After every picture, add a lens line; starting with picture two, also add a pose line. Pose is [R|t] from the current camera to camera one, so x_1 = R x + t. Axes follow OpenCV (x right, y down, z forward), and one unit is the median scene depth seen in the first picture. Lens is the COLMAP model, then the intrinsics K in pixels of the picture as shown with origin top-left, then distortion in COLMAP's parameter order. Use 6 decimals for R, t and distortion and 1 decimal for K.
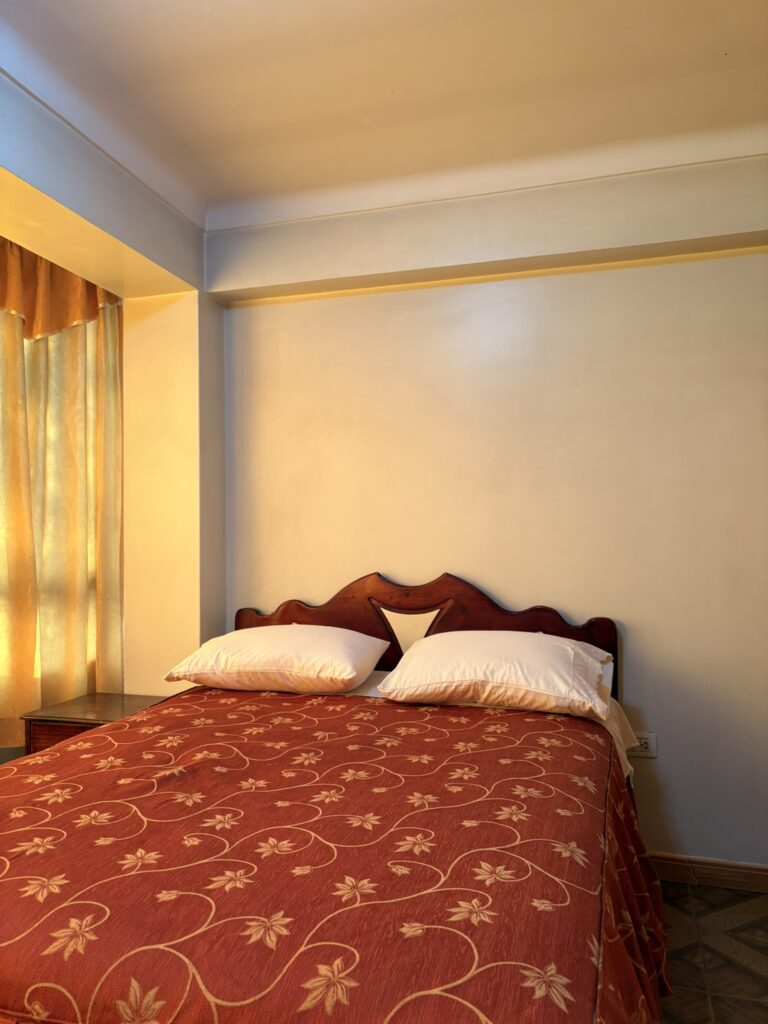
lens RADIAL K [[770.6, 0, 384.1], [0, 770.6, 513.7], [0, 0, 1]] dist [-0.047956, 0.004477]
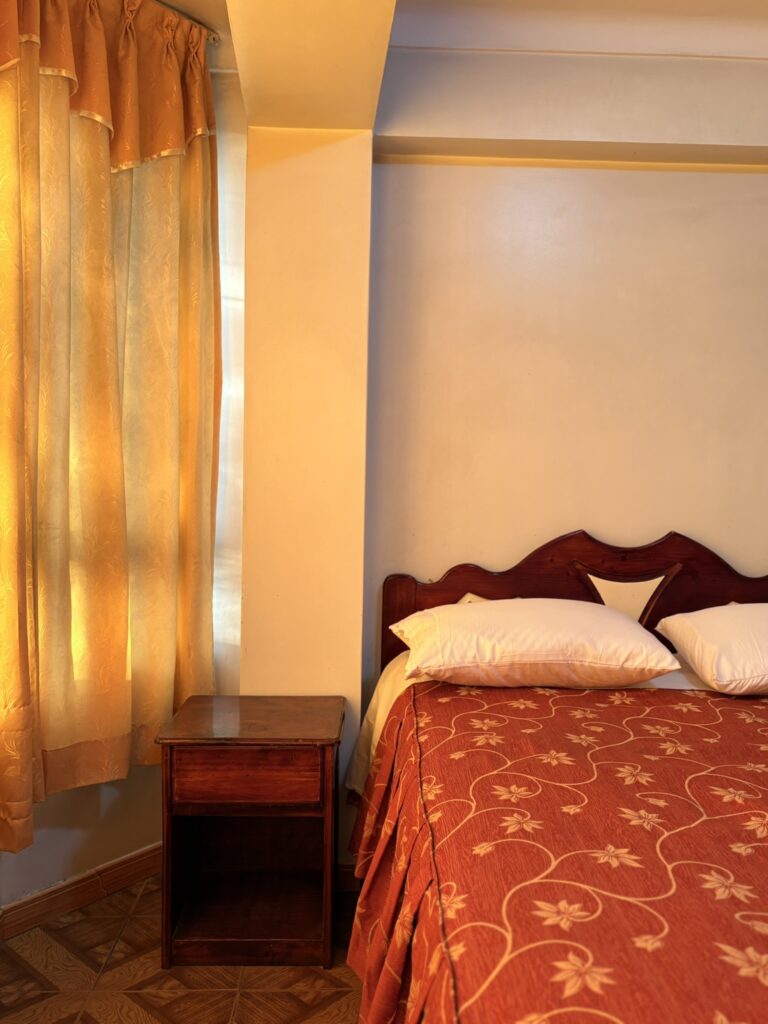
lens RADIAL K [[880.3, 0, 384.0], [0, 880.3, 511.5], [0, 0, 1]] dist [0.026638, 0.003491]
pose [[0.957472, 0.019133, 0.287893, -0.516838], [-0.038080, 0.997450, 0.060358, 0.011630], [-0.286004, -0.068754, 0.955759, 0.214516]]
